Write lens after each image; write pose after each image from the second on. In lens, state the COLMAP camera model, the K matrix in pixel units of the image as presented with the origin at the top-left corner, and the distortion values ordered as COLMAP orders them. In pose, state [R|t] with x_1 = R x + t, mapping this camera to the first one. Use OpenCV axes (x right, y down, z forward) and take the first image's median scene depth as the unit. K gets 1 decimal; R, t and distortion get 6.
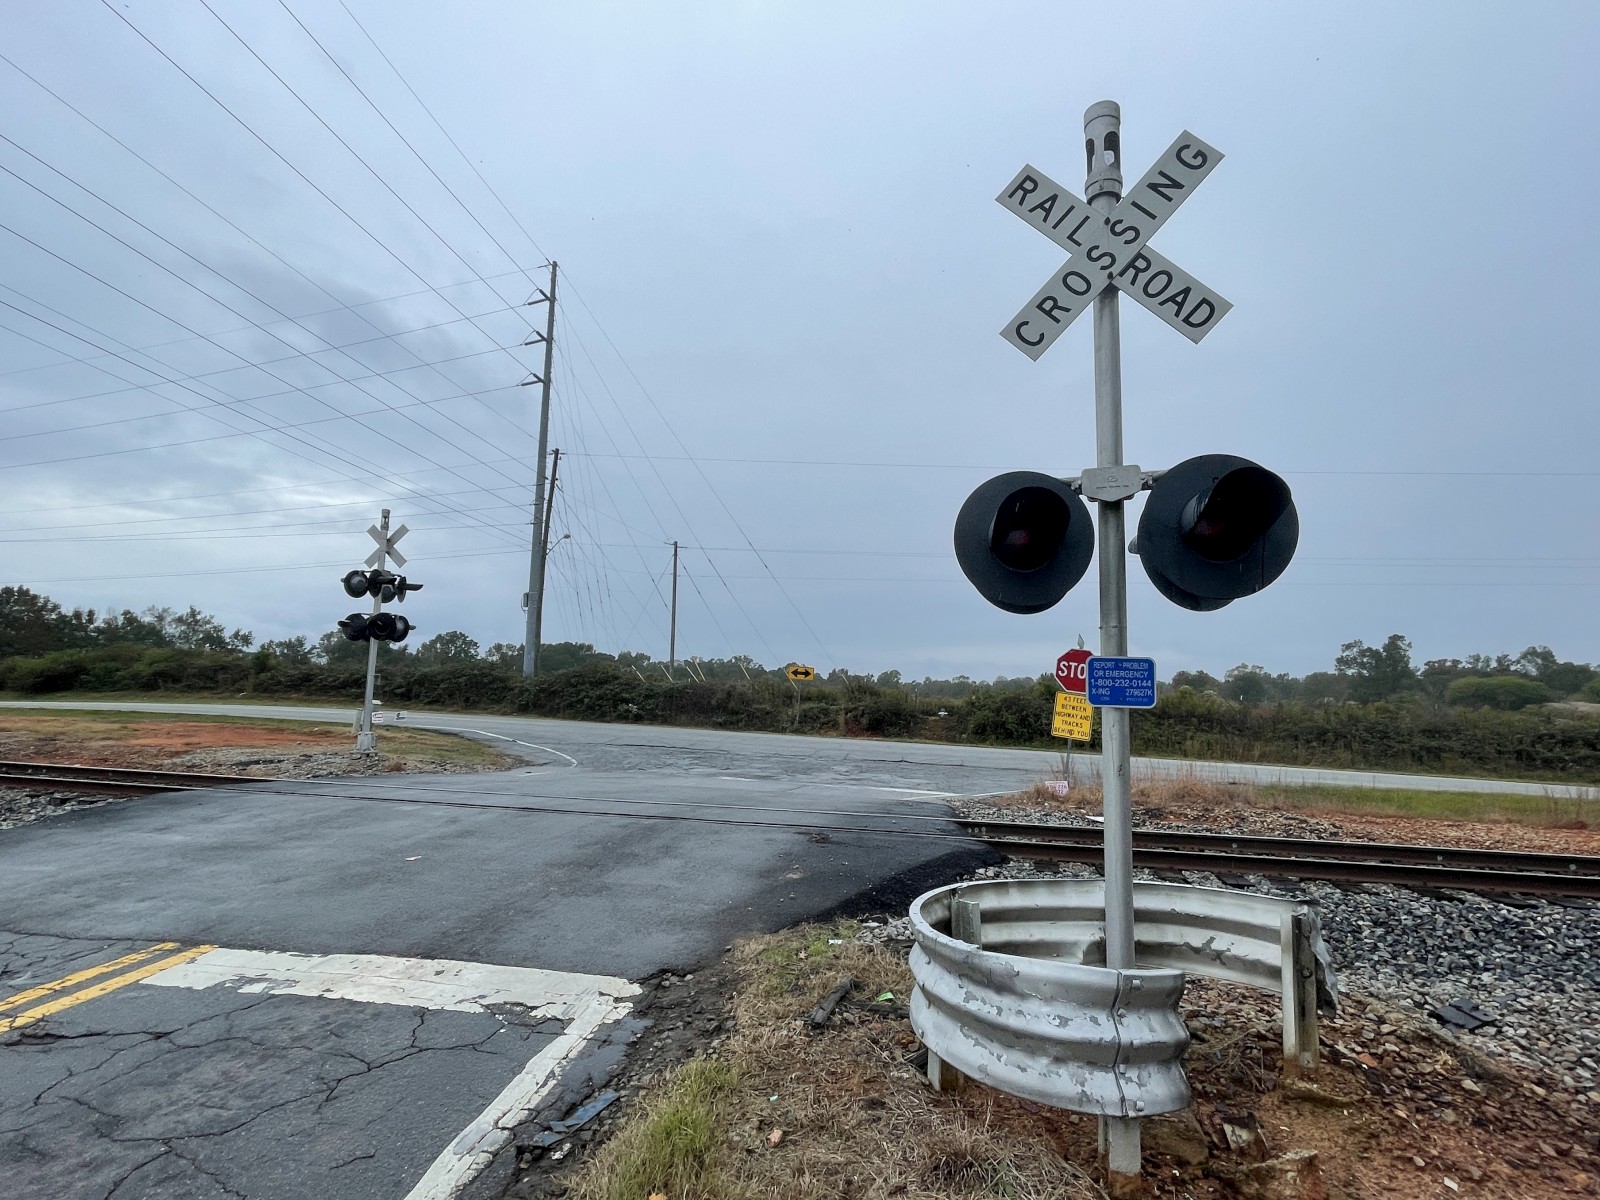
lens RADIAL K [[792.9, 0, 804.9], [0, 792.9, 594.6], [0, 0, 1]] dist [-0.001194, -0.000795]
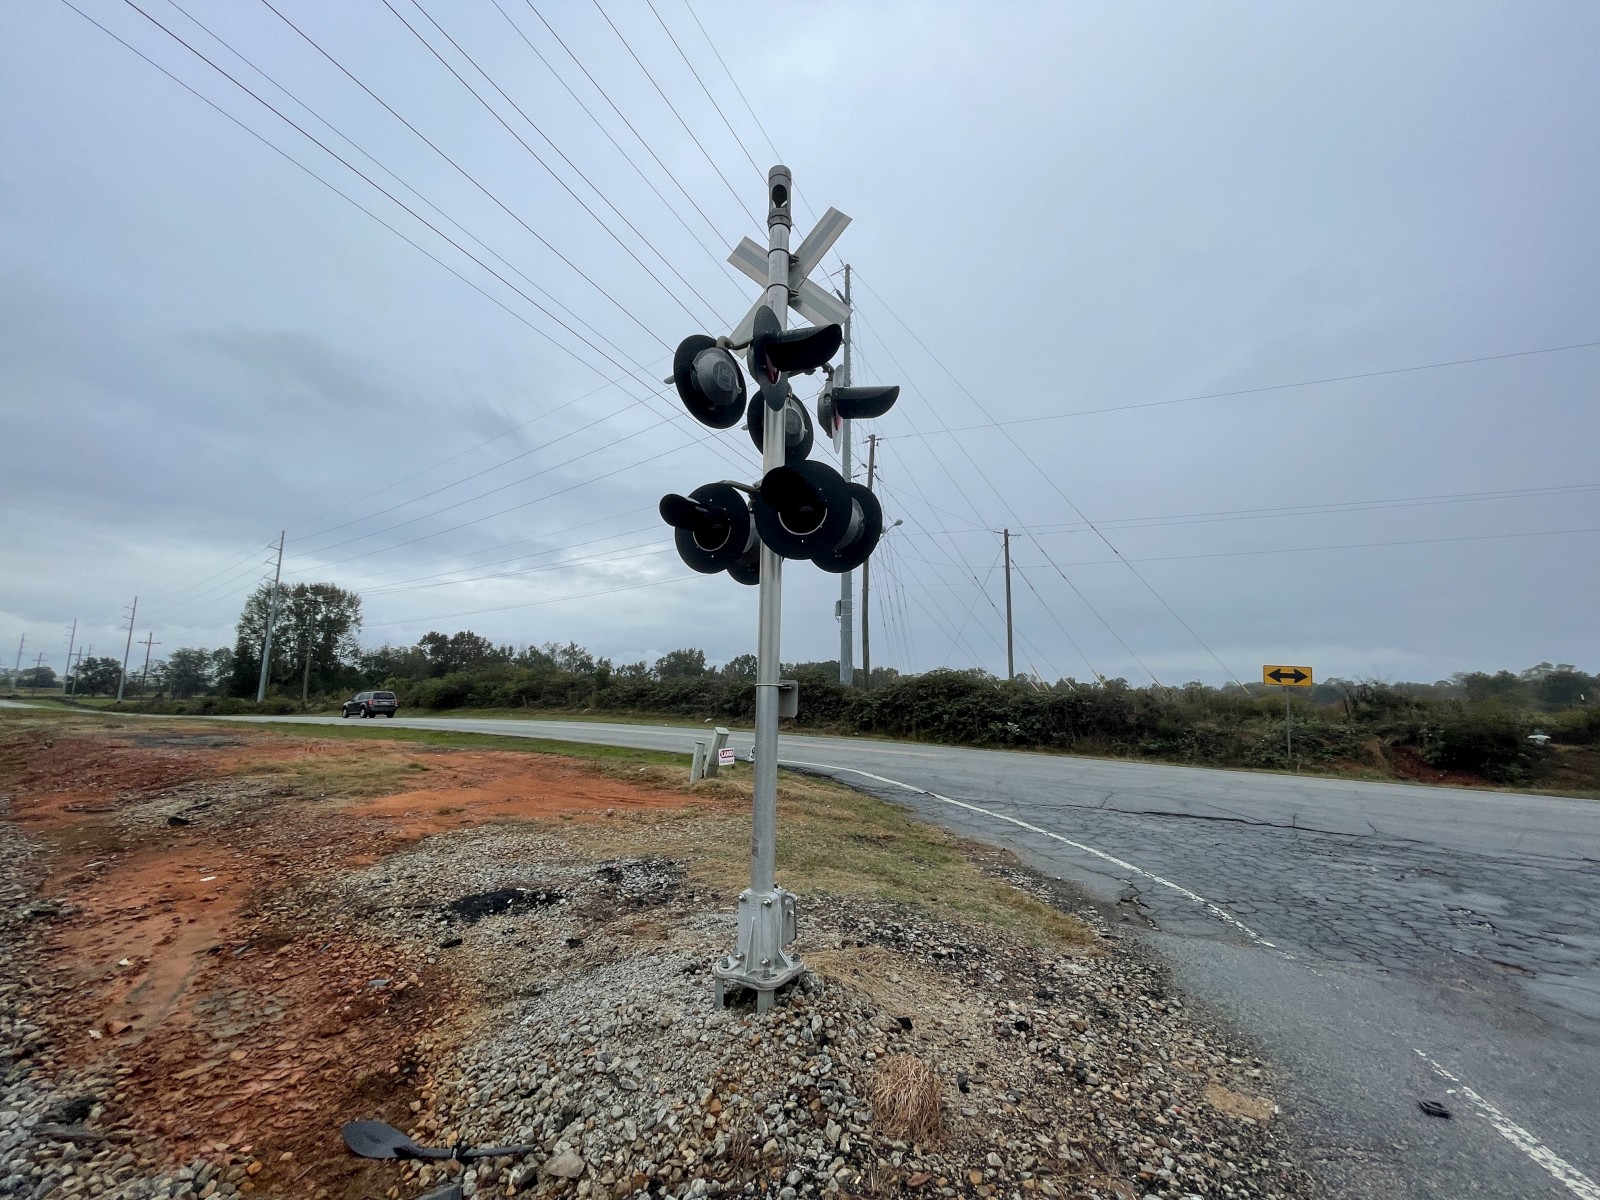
lens RADIAL K [[642.5, 0, 802.2], [0, 642.5, 598.9], [0, 0, 1]] dist [-0.002565, -0.000212]
pose [[0.946979, -0.059976, -0.315649, -1.024878], [0.049229, 0.997907, -0.041918, 0.179525], [0.317503, 0.024156, 0.947950, 1.738526]]
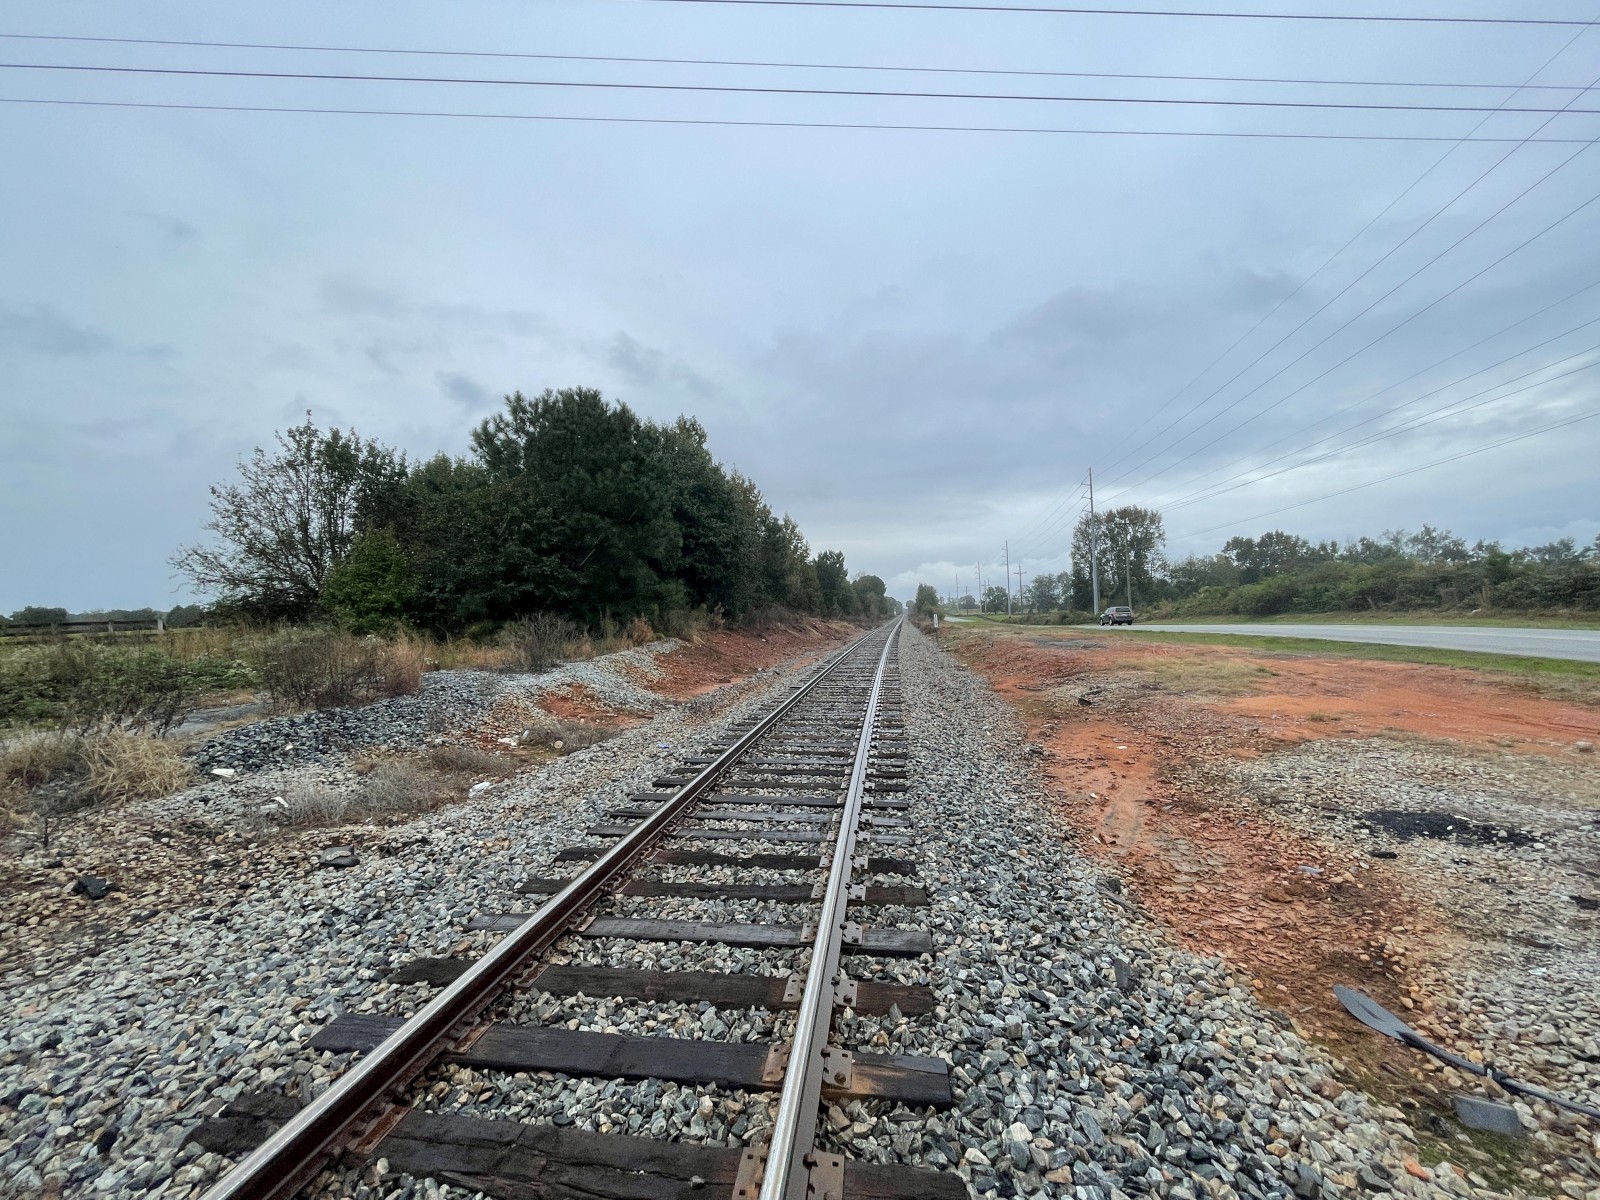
lens RADIAL K [[642.5, 0, 802.2], [0, 642.5, 598.9], [0, 0, 1]] dist [-0.002565, -0.000212]
pose [[0.128699, -0.052088, -0.990315, -1.098541], [0.158168, 0.986914, -0.031354, 0.175250], [0.978989, -0.152601, 0.135254, 1.524235]]
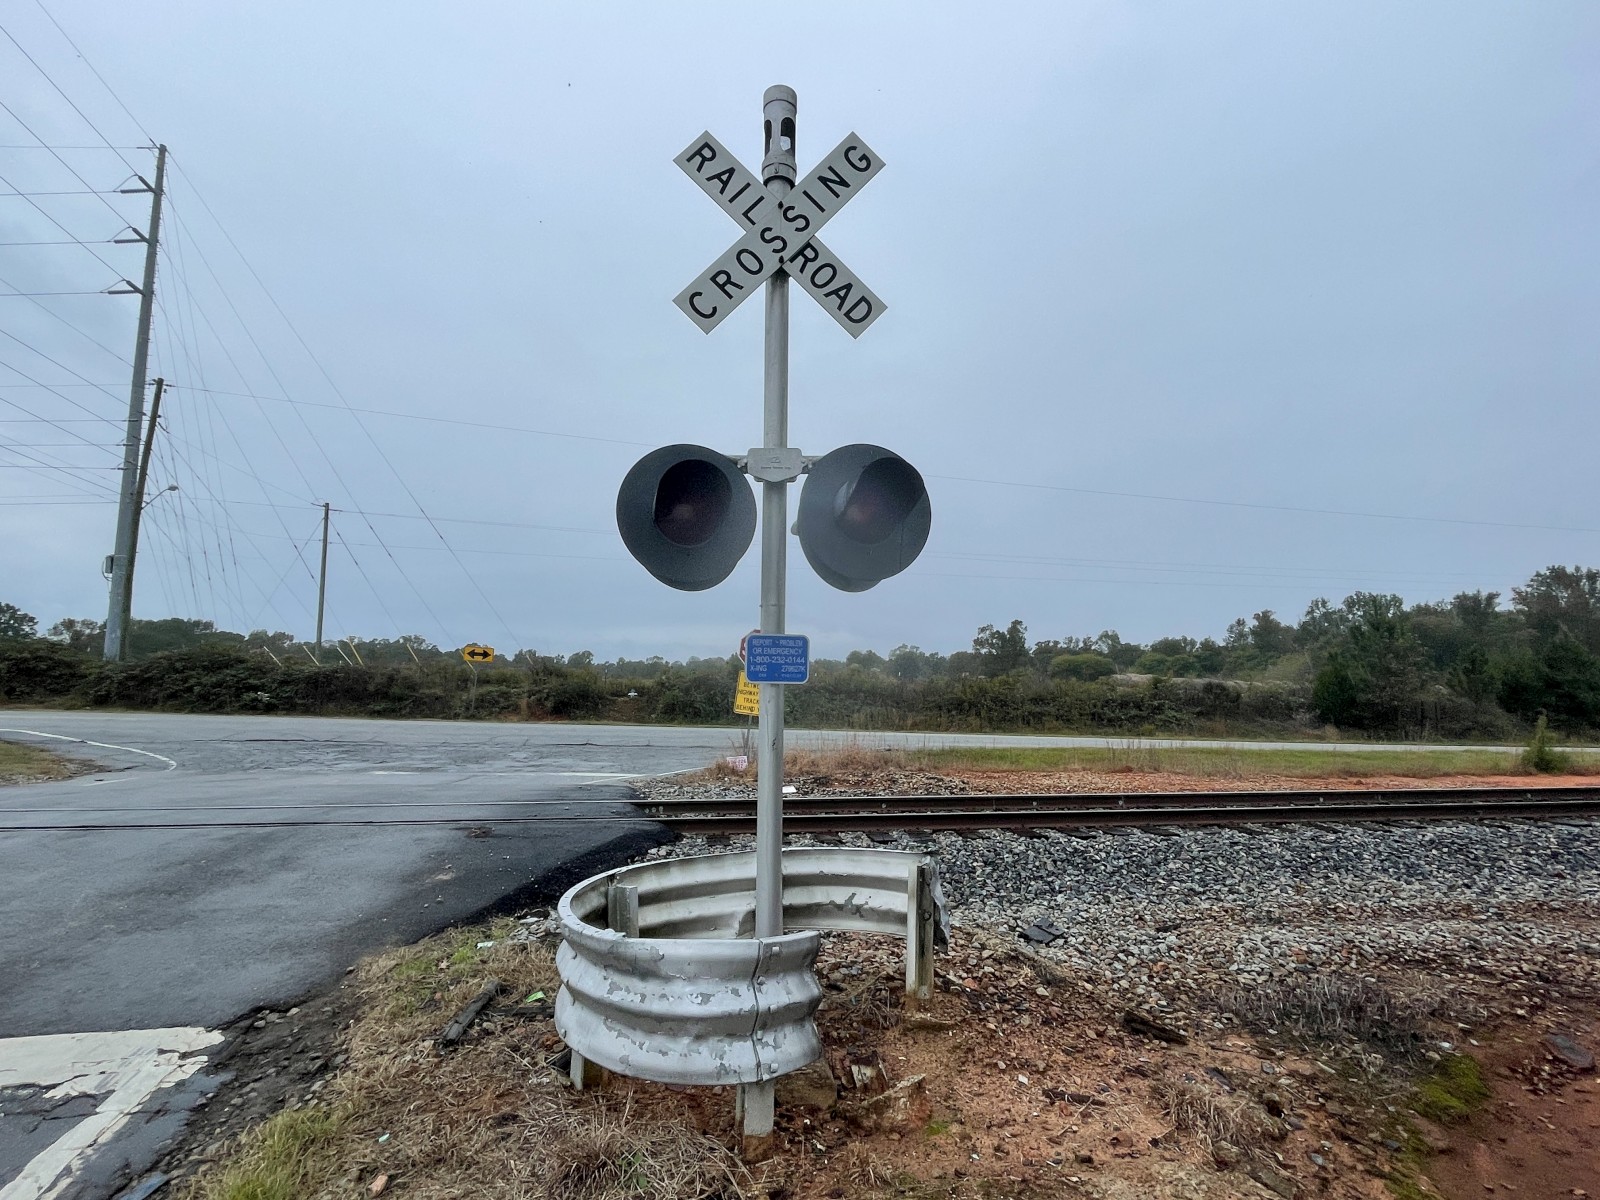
lens RADIAL K [[793.4, 0, 805.2], [0, 793.4, 596.3], [0, 0, 1]] dist [-0.001667, -0.000410]
pose [[0.928662, 0.021751, 0.370288, 0.022449], [-0.031512, 0.999297, 0.020331, 0.003235], [-0.369586, -0.030549, 0.928694, 0.015356]]
